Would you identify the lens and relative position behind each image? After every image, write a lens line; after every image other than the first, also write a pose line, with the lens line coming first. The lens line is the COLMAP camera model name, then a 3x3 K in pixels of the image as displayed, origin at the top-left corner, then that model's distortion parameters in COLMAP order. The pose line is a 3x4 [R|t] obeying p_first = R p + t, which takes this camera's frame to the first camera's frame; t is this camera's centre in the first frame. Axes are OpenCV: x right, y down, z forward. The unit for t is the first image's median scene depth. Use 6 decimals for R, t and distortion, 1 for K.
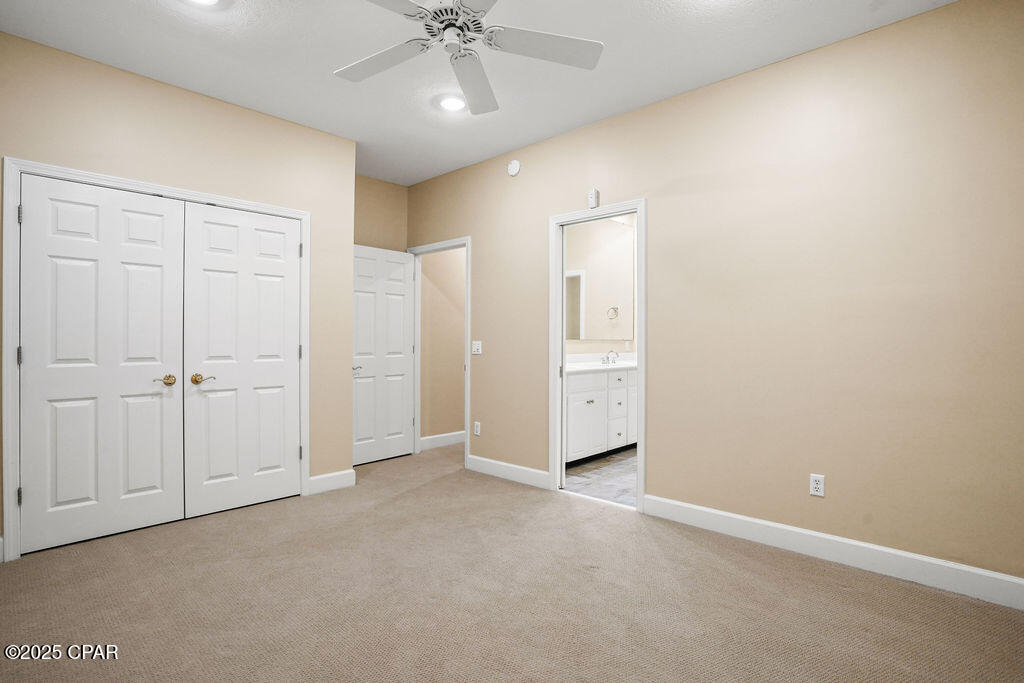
lens RADIAL K [[511.5, 0, 507.6], [0, 511.5, 336.9], [0, 0, 1]] dist [-0.088194, 0.043819]
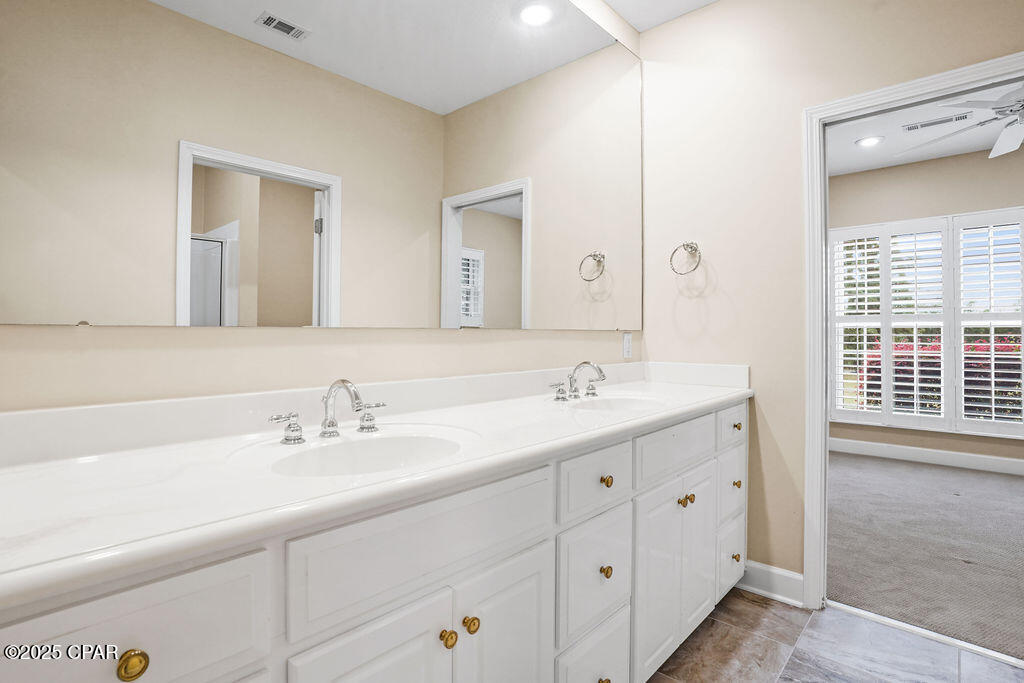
lens RADIAL K [[511.5, 0, 507.6], [0, 511.5, 336.9], [0, 0, 1]] dist [-0.088194, 0.043819]
pose [[0.999830, -0.000962, 0.018411, 0.144960], [0.000739, 0.999926, 0.012118, 0.006691], [-0.018421, -0.012102, 0.999757, 0.653185]]
